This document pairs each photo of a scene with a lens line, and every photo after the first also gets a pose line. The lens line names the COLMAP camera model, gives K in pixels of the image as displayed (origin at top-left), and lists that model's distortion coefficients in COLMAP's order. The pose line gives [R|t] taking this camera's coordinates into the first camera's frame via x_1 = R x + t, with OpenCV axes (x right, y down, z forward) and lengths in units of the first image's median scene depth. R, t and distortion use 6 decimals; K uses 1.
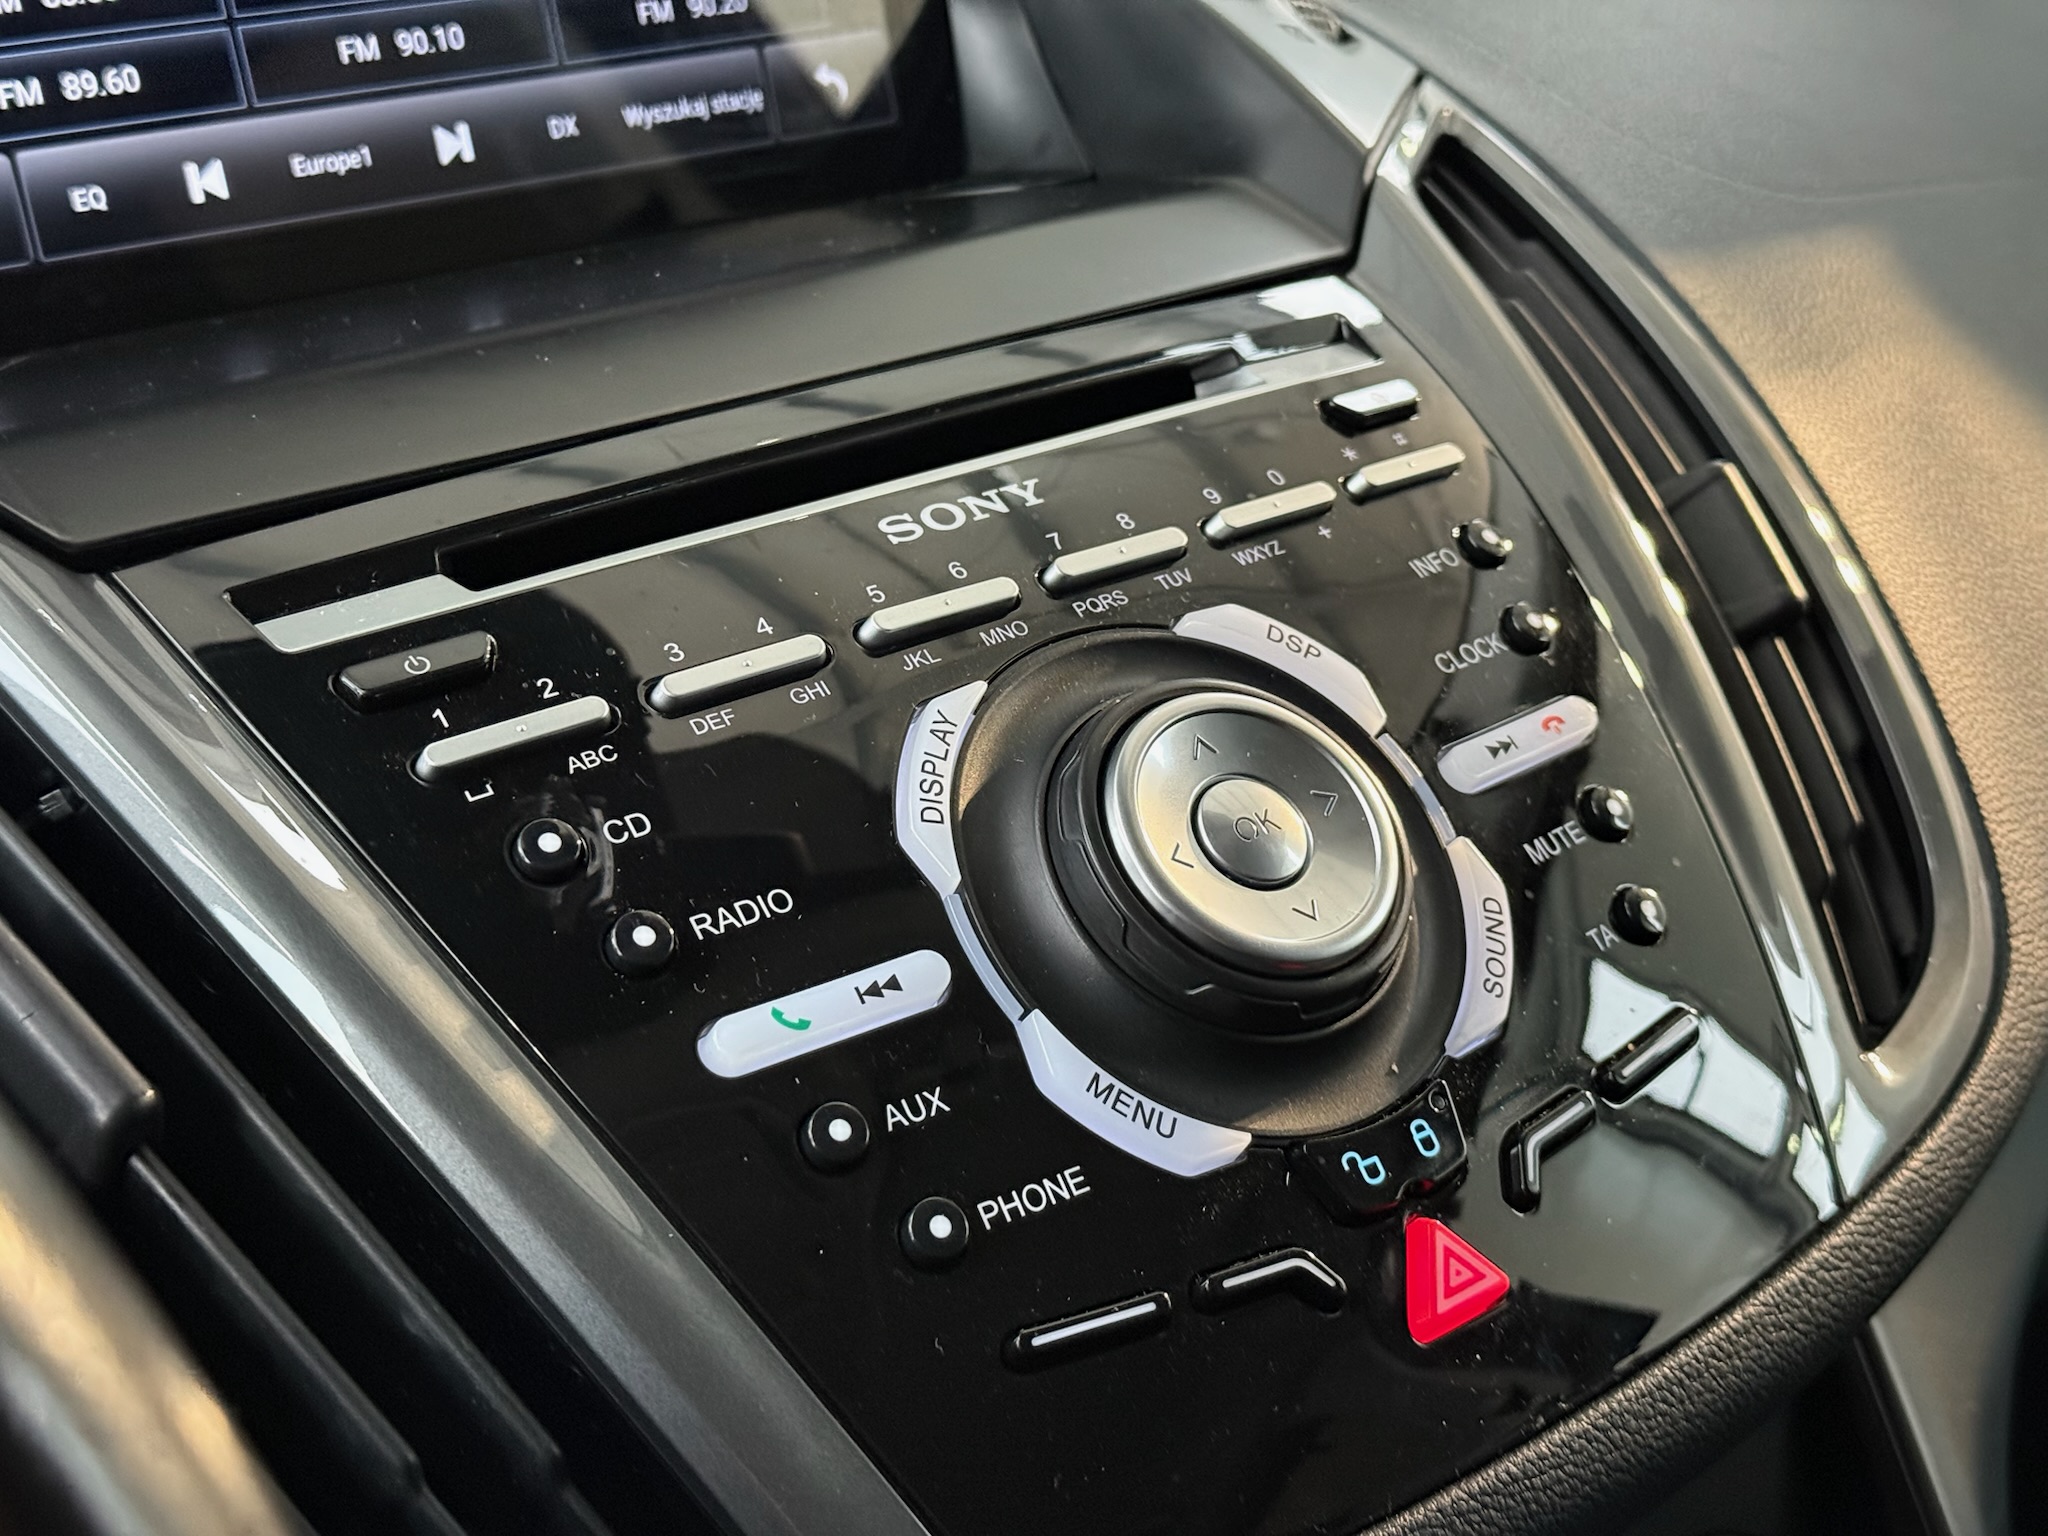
lens RADIAL K [[2899.4, 0, 1024.0], [0, 2899.4, 768.0], [0, 0, 1]] dist [0.173235, -0.331847]
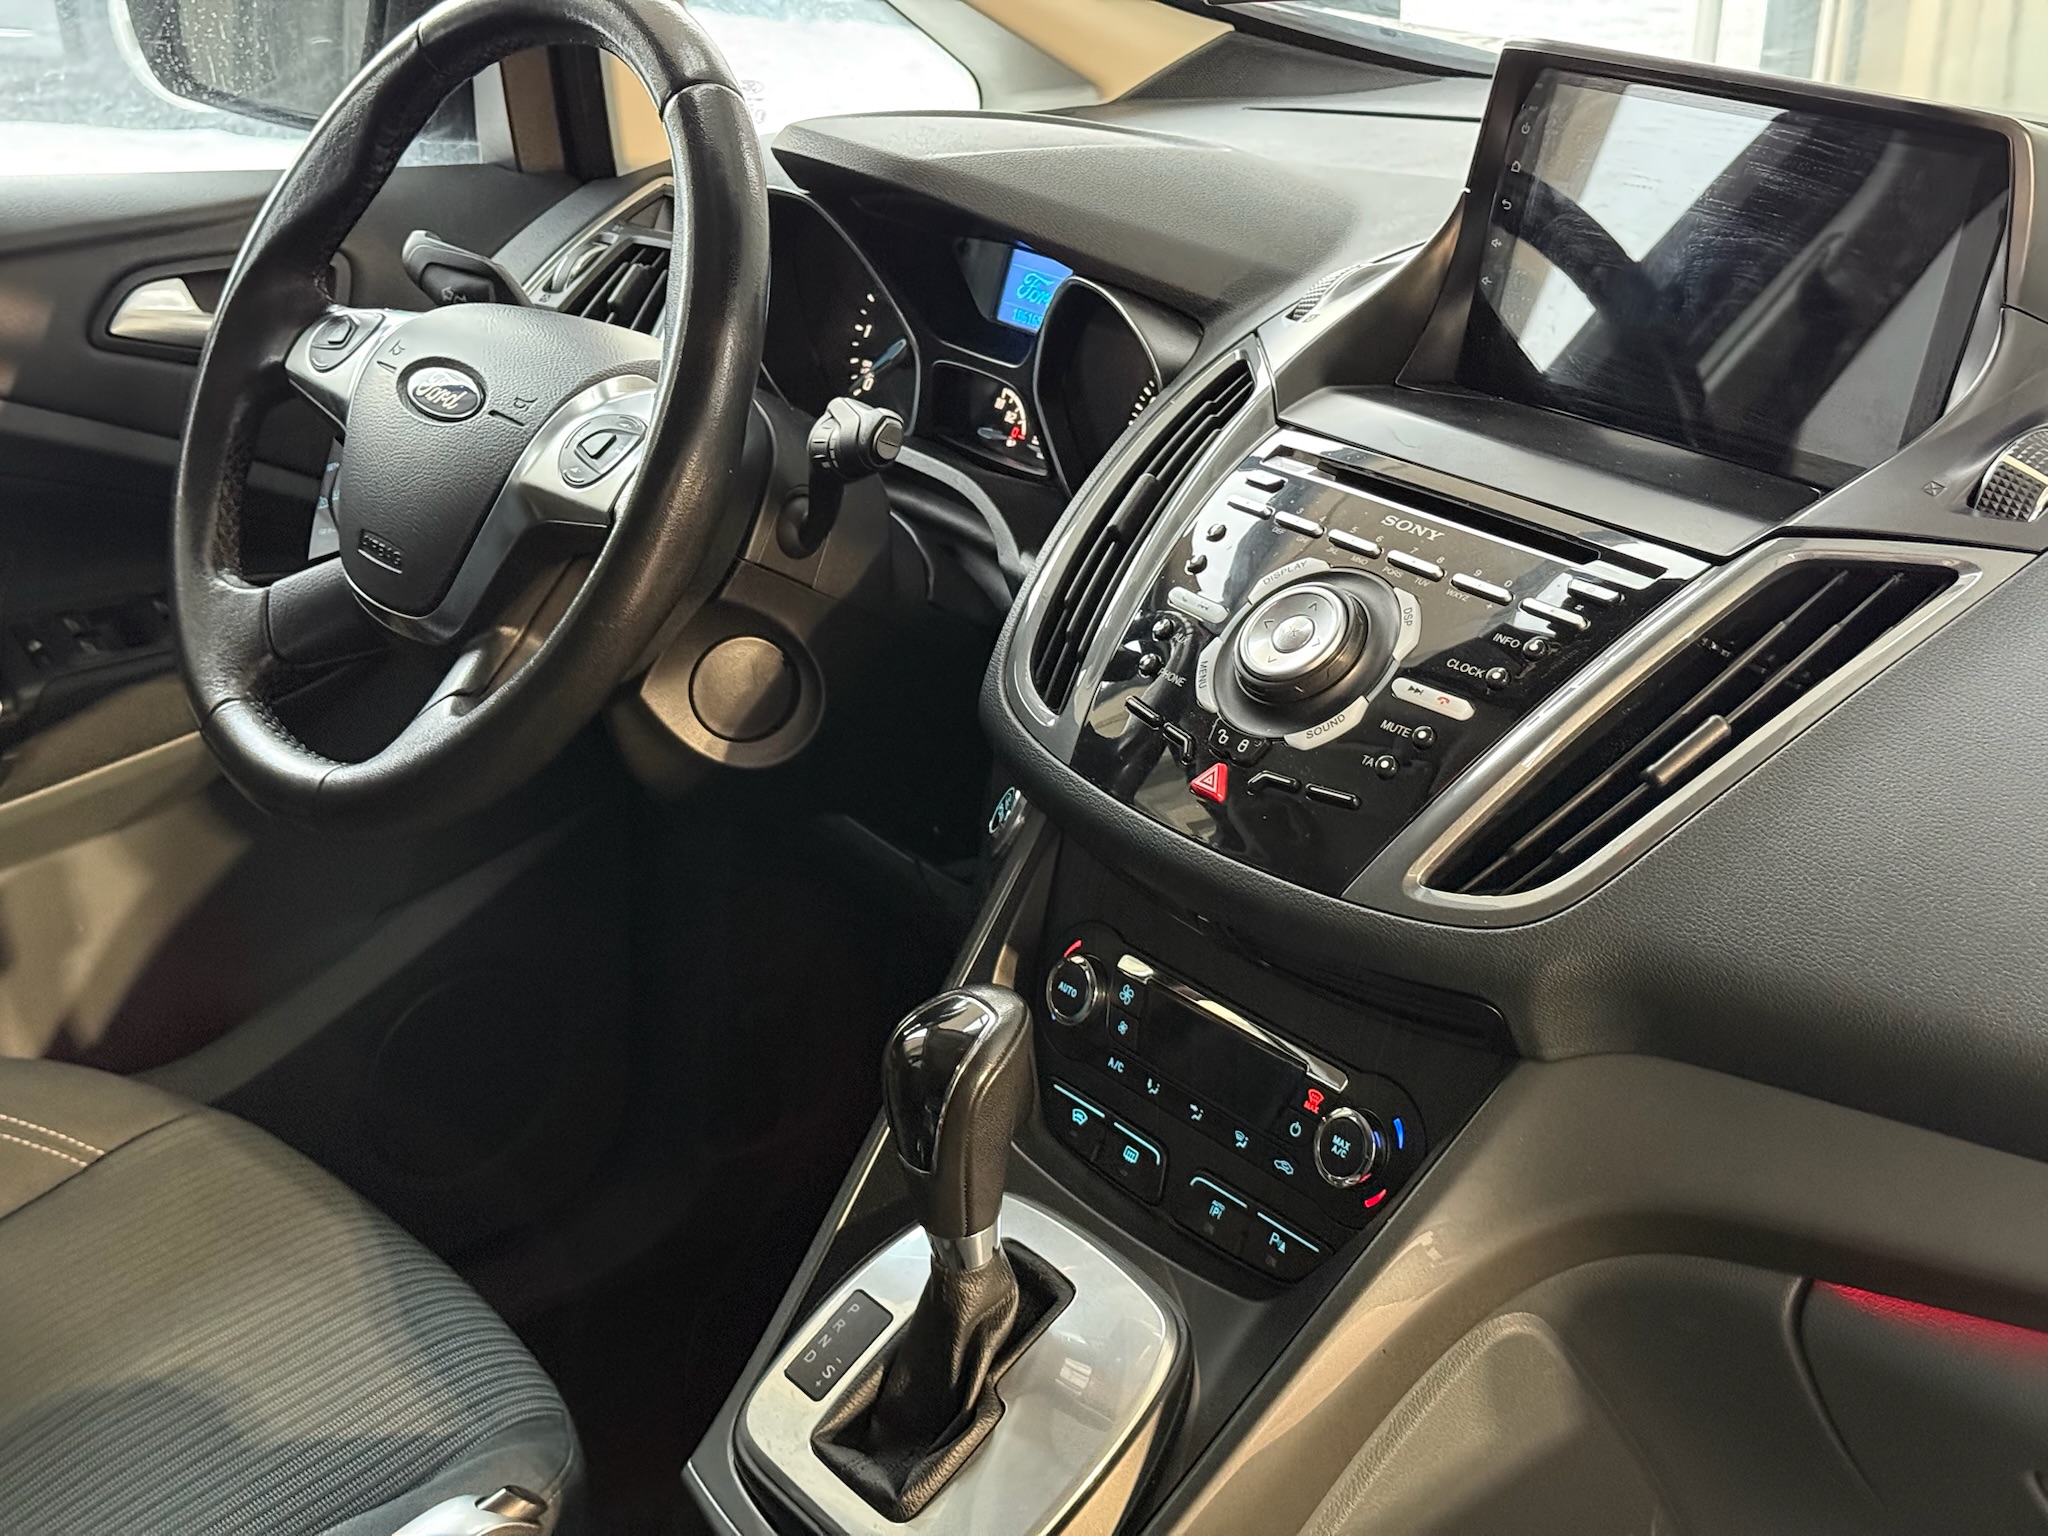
lens RADIAL K [[2899.4, 0, 1024.0], [0, 2899.4, 768.0], [0, 0, 1]] dist [0.173235, -0.331847]
pose [[-0.010868, 0.399527, -0.916657, 2.473394], [-0.415608, 0.831974, 0.367545, -0.725966], [0.909479, 0.384965, 0.157005, 0.340222]]
